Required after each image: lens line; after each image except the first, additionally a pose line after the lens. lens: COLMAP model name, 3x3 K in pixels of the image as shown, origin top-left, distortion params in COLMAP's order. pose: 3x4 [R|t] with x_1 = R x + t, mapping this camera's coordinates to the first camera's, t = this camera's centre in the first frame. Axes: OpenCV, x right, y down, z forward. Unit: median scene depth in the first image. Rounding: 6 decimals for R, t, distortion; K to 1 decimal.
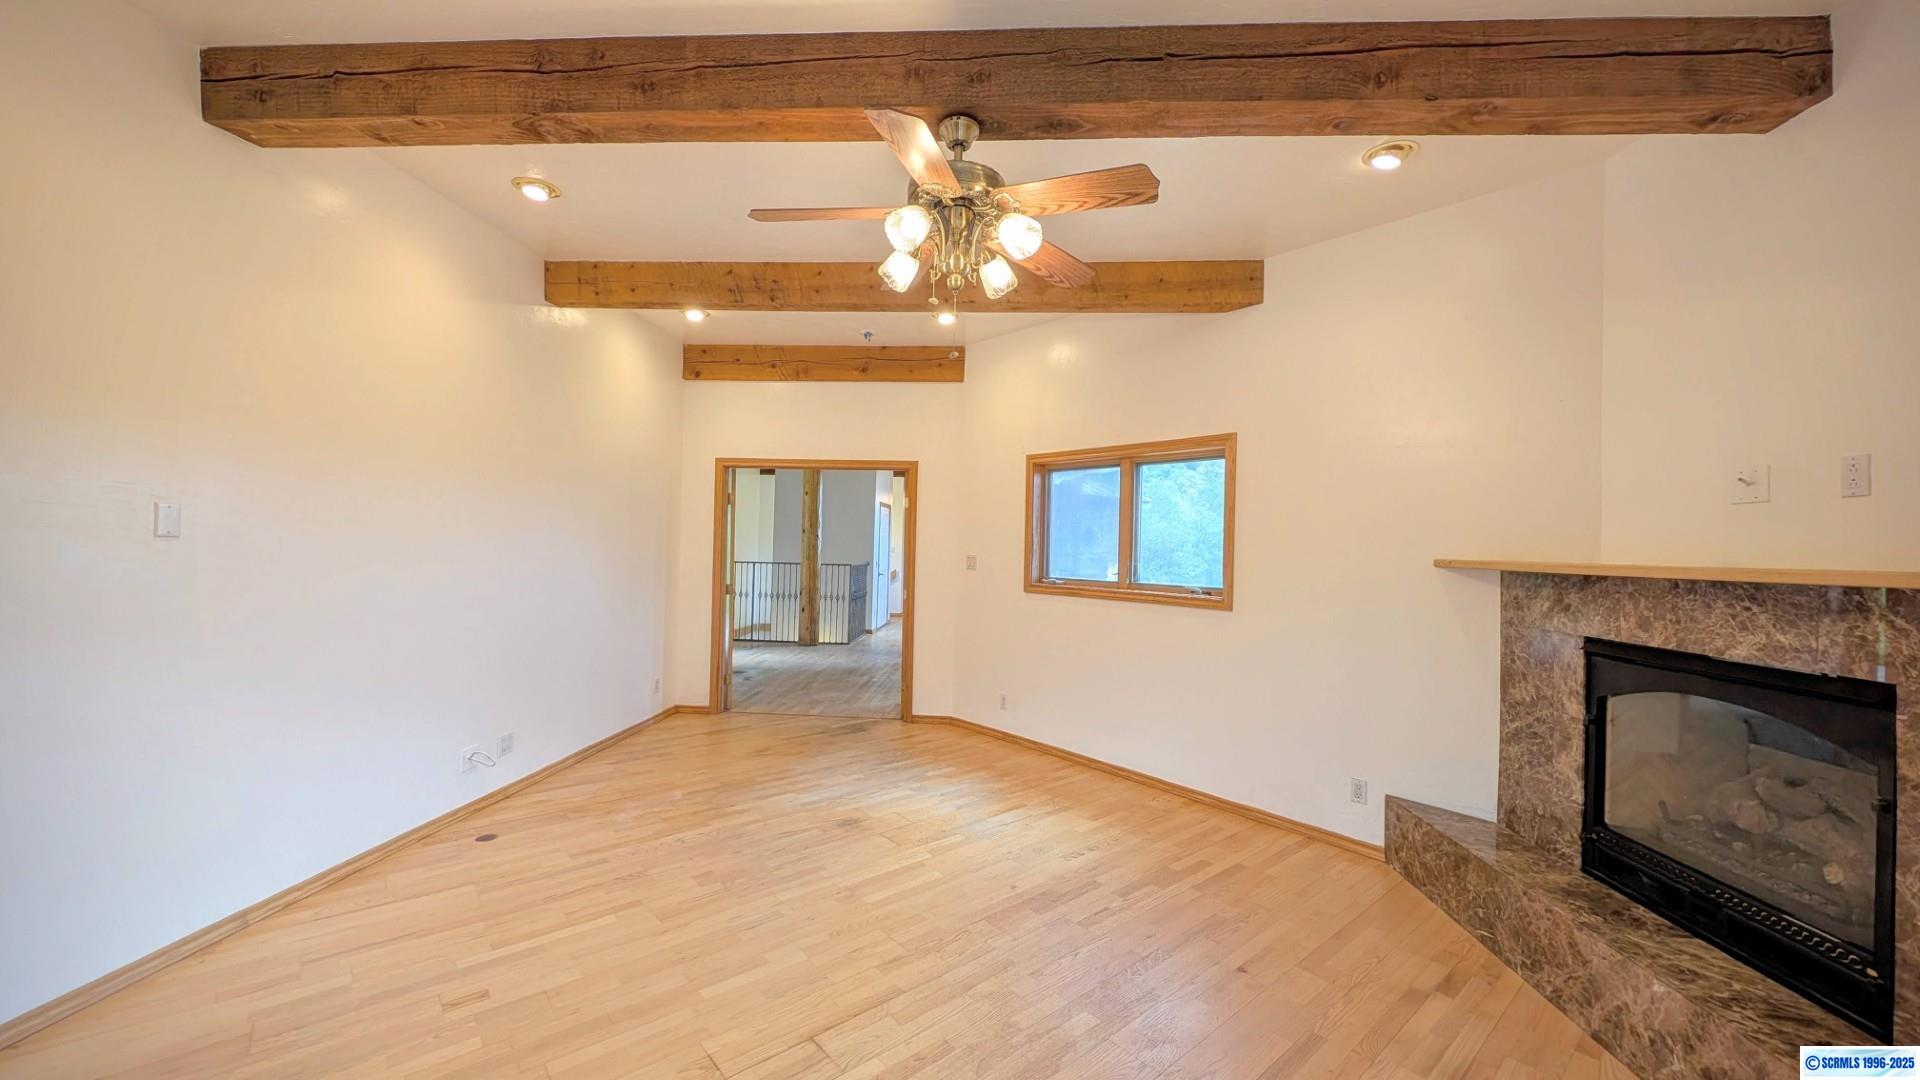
lens RADIAL K [[717.3, 0, 960.0], [0, 717.3, 540.0], [0, 0, 1]] dist [0.010815, -0.005609]
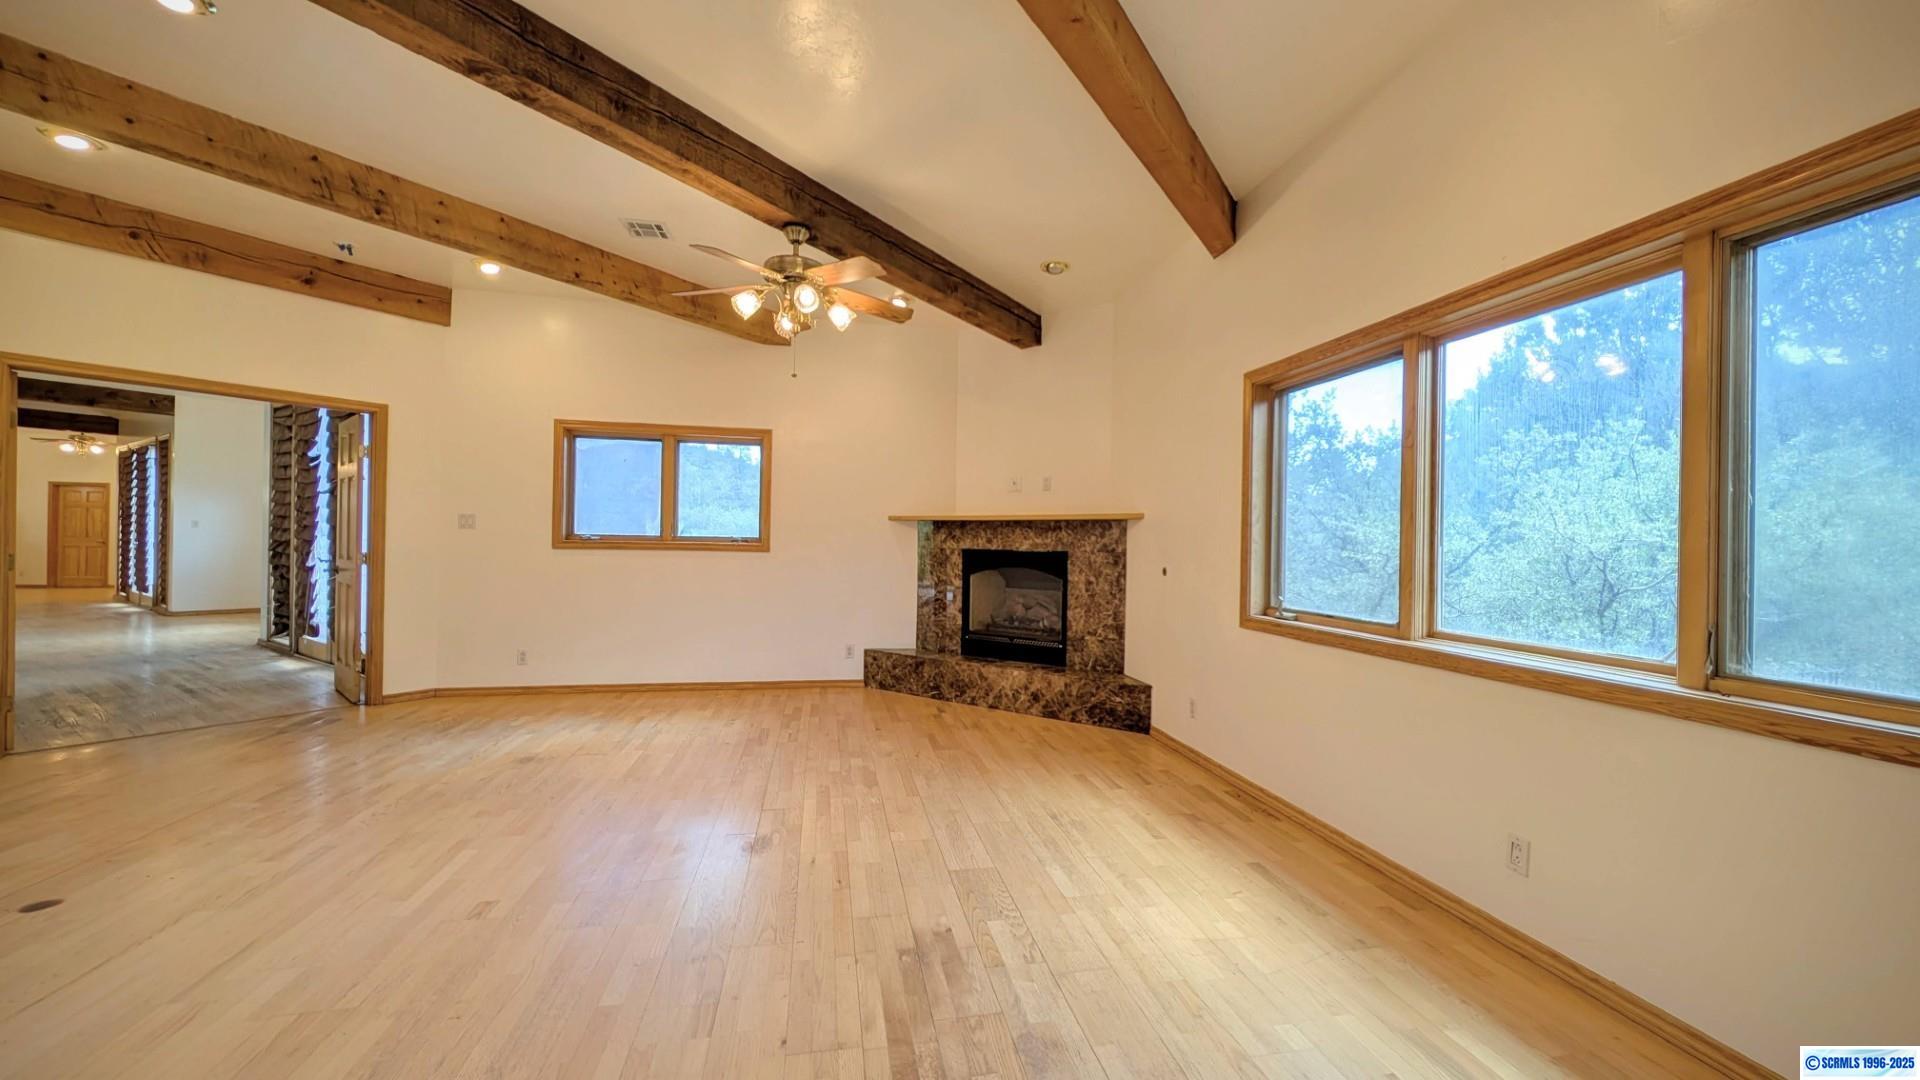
lens RADIAL K [[717.3, 0, 960.0], [0, 717.3, 540.0], [0, 0, 1]] dist [0.010815, -0.005609]
pose [[0.501855, -0.012461, 0.864862, -0.871845], [-0.013965, 0.999649, 0.022506, 0.046311], [-0.864839, -0.023372, 0.501505, -0.083666]]
